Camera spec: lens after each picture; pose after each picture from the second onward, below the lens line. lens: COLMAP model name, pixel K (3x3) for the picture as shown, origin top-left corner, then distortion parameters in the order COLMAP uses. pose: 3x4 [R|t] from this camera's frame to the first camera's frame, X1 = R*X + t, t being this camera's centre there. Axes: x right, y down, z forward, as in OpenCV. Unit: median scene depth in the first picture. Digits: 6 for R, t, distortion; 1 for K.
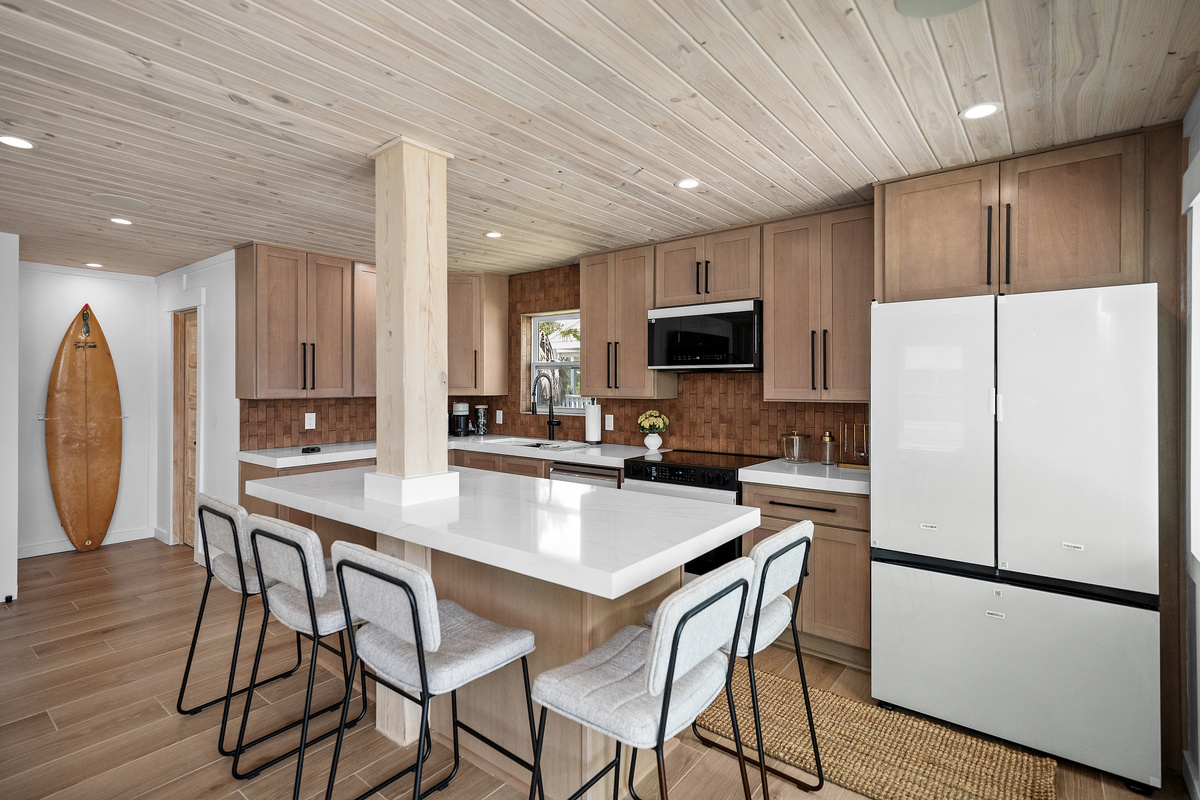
lens RADIAL K [[580.7, 0, 593.0], [0, 580.7, 385.3], [0, 0, 1]] dist [0.004583, 0.001197]
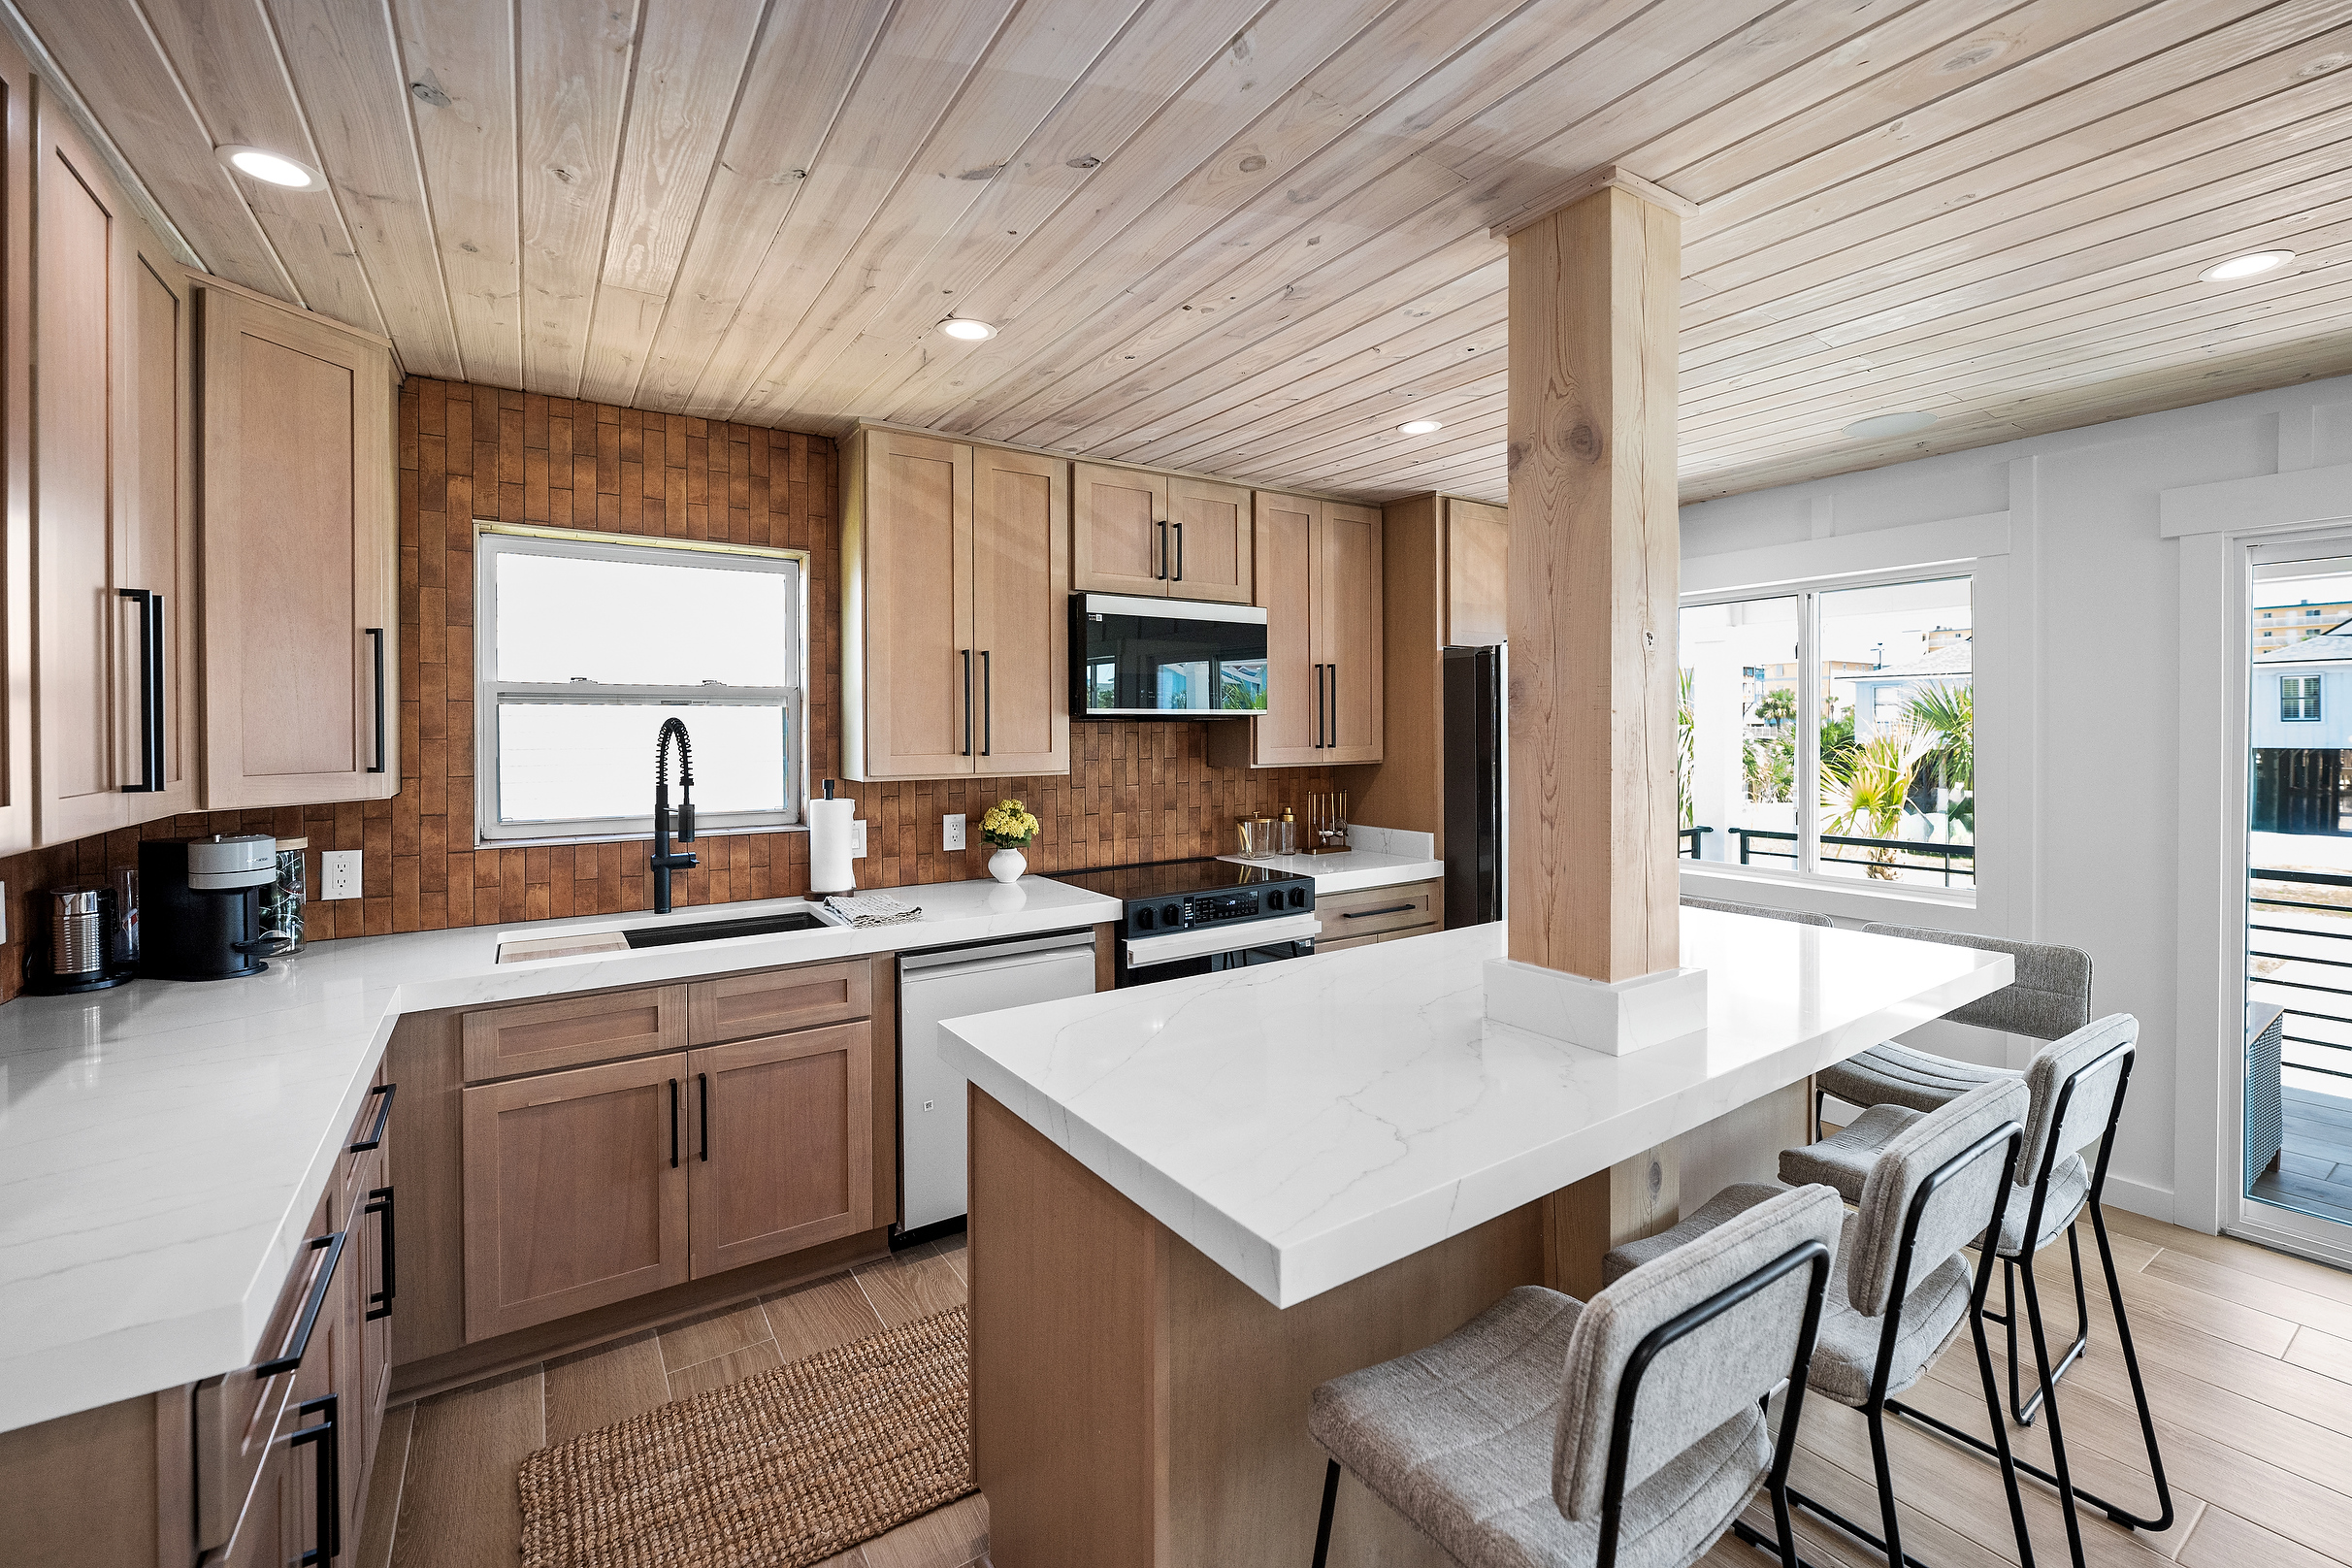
lens RADIAL K [[994.8, 0, 1195.9], [0, 994.8, 728.8], [0, 0, 1]] dist [-0.000728, 0.000019]
pose [[0.293244, -0.005552, 0.956021, -0.697038], [0.007385, 0.999966, 0.003542, -0.018240], [-0.956009, 0.006022, 0.293275, 0.680654]]
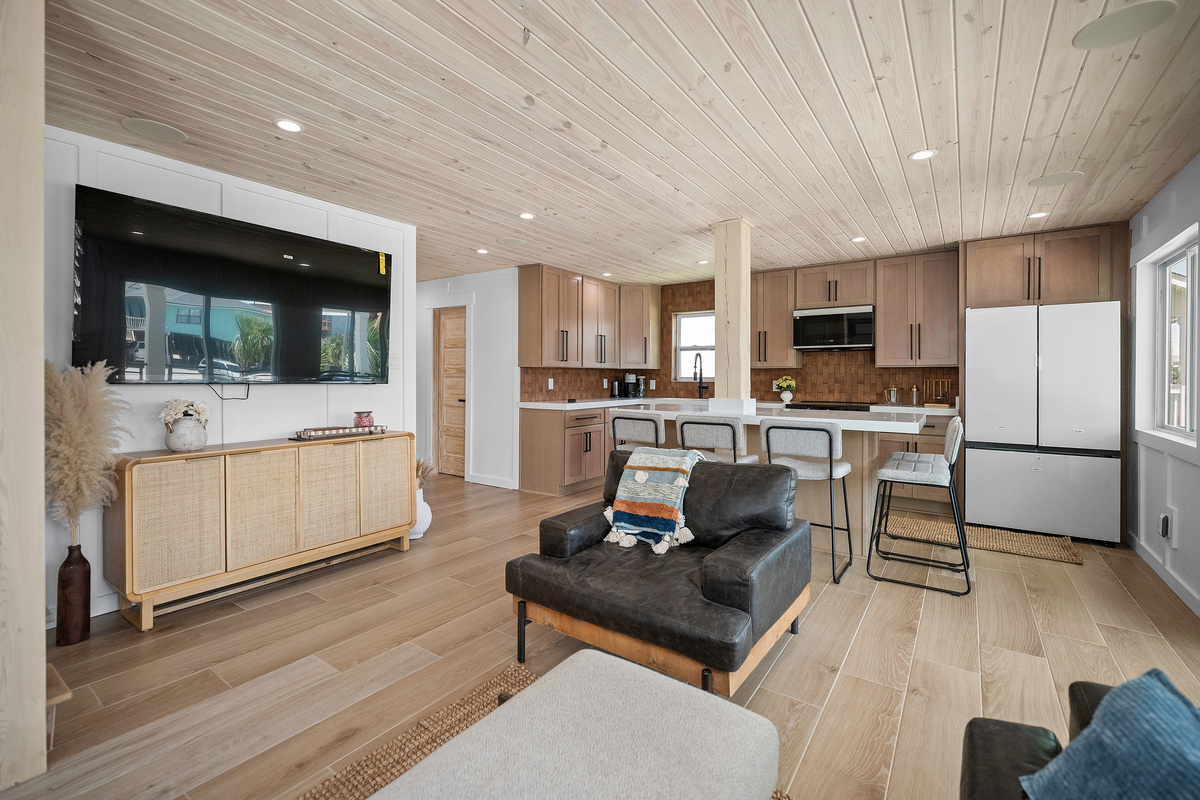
lens RADIAL K [[530.0, 0, 595.9], [0, 530.0, 378.4], [0, 0, 1]] dist [0.000159, -0.000032]
pose [[0.998230, 0.002348, 0.059431, -0.536803], [-0.002357, 0.999997, 0.000075, 0.055973], [-0.059431, -0.000215, 0.998232, -0.411488]]
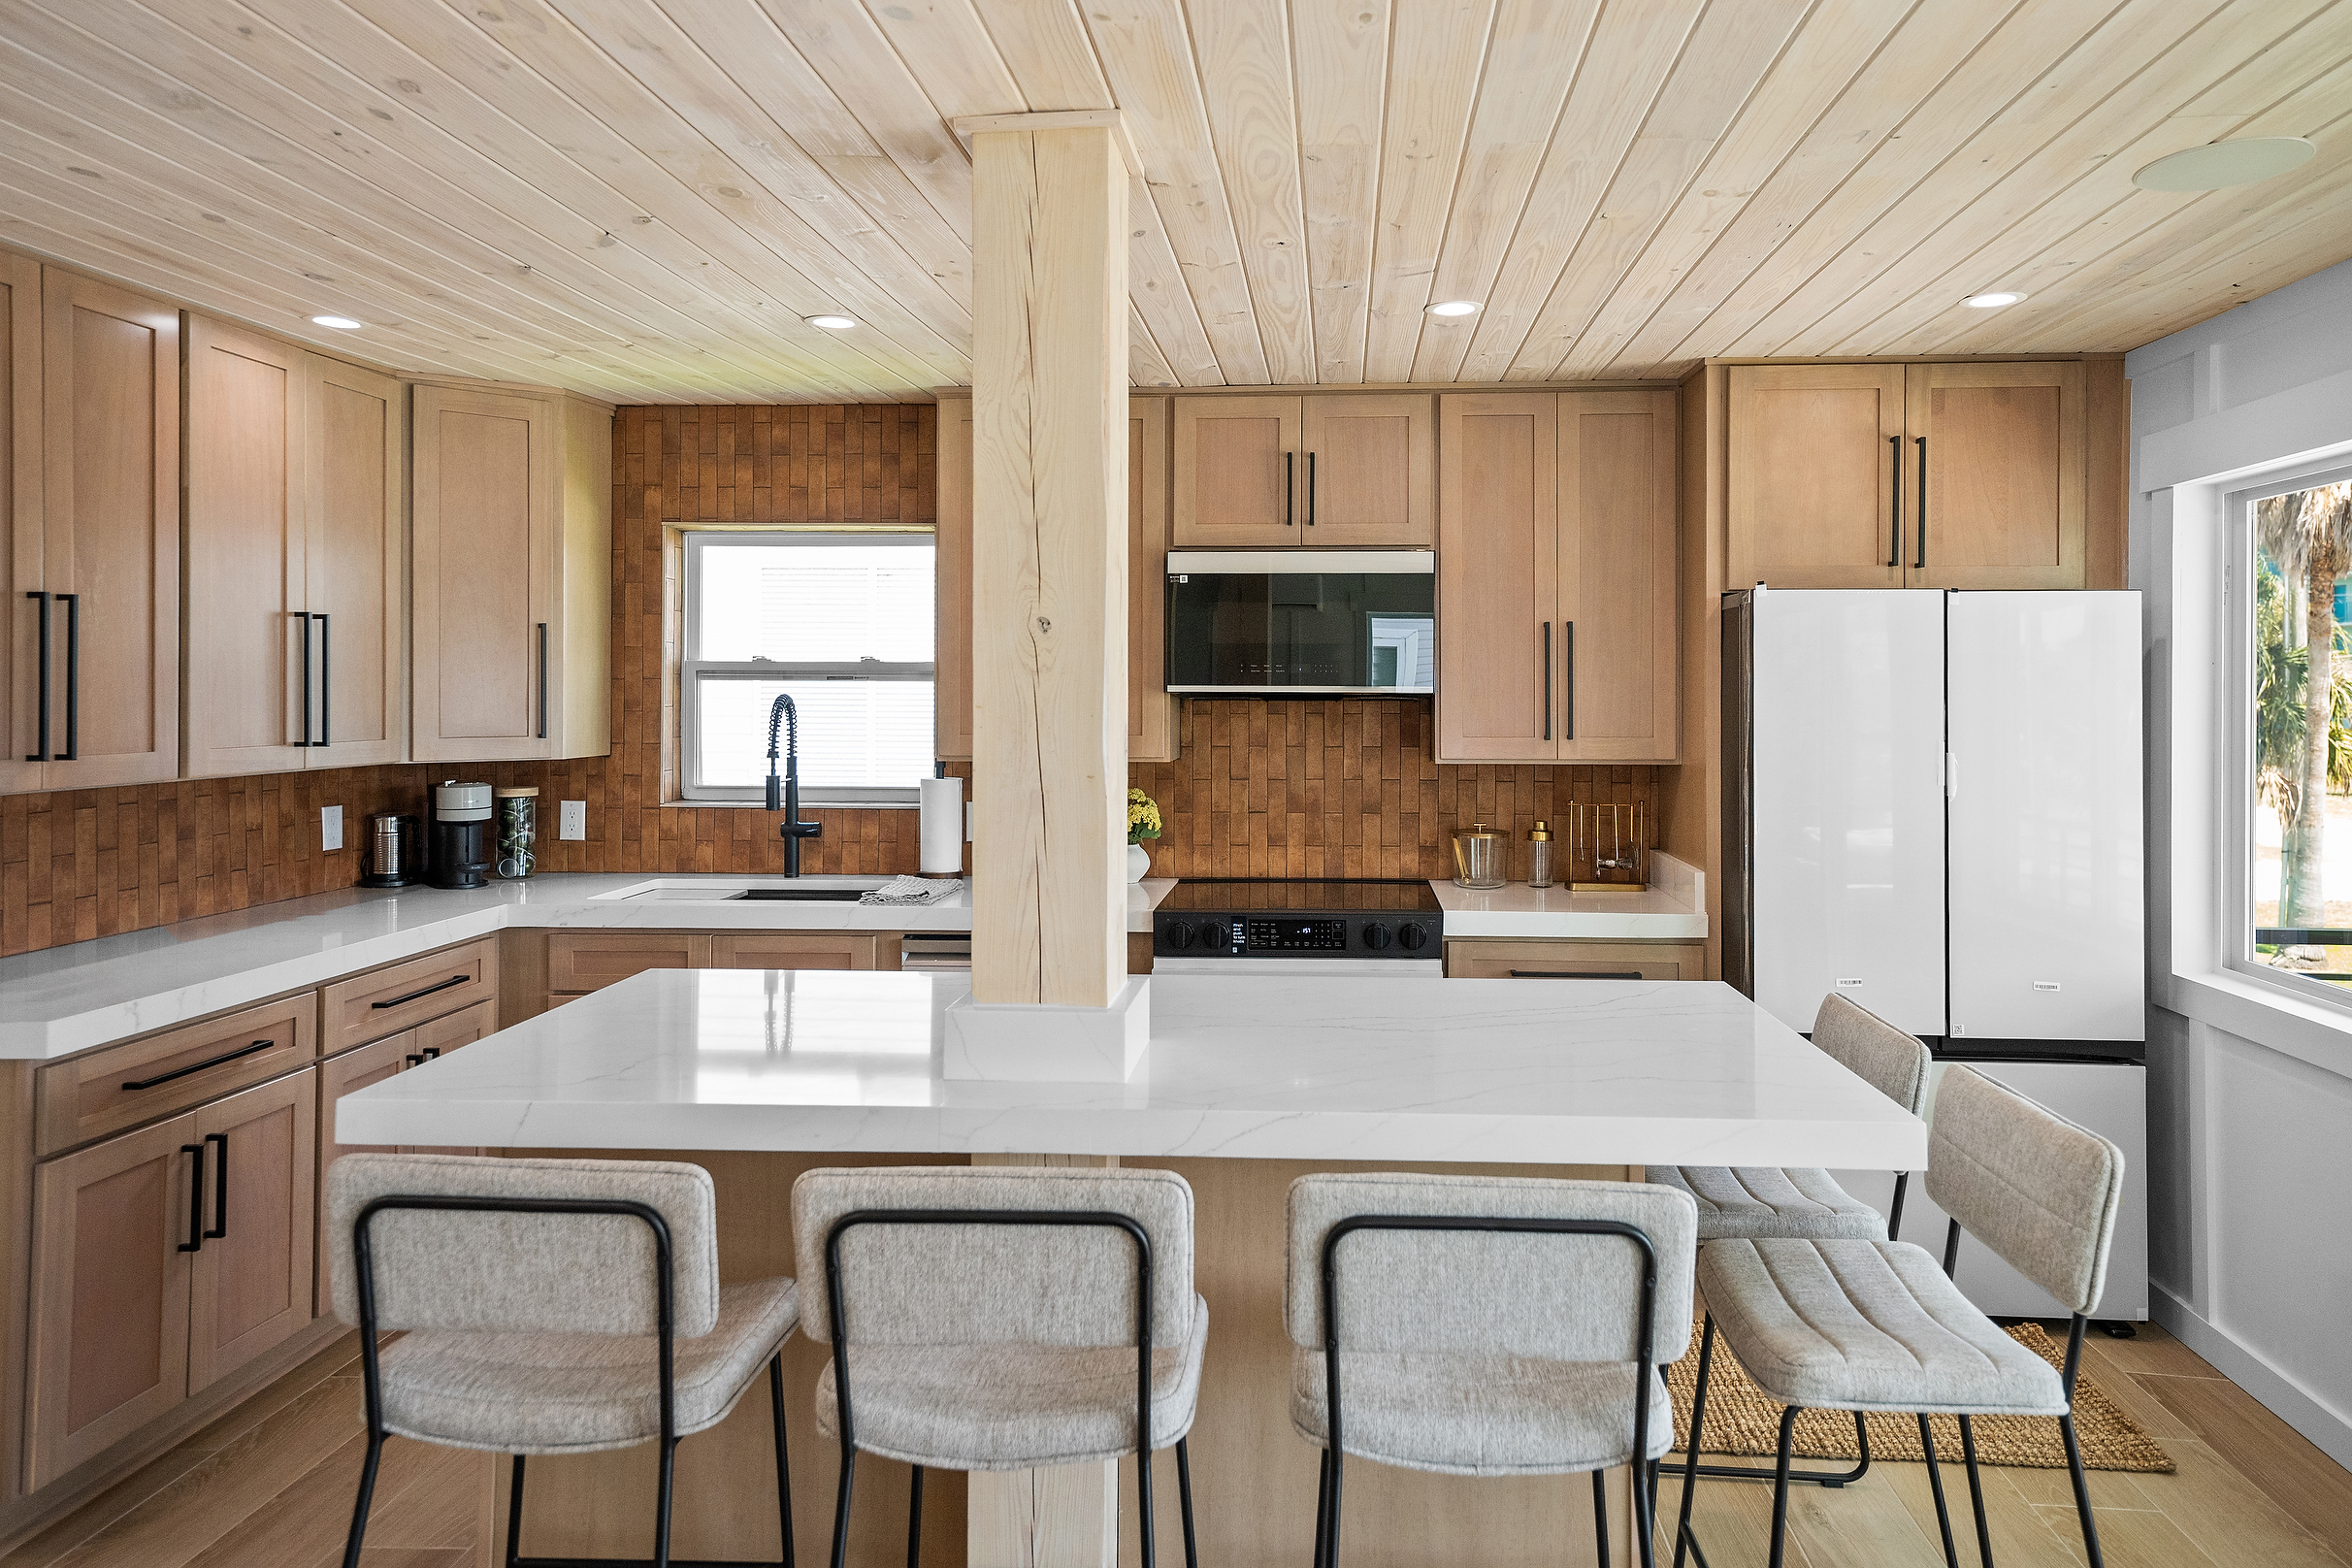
lens RADIAL K [[1475.4, 0, 1269.9], [0, 1475.4, 688.6], [0, 0, 1]] dist [0.029617, -0.000563]
pose [[0.809337, 0.002414, 0.587339, -0.483631], [-0.001020, 0.999996, -0.002705, -0.028320], [-0.587343, 0.001590, 0.809336, 0.093574]]
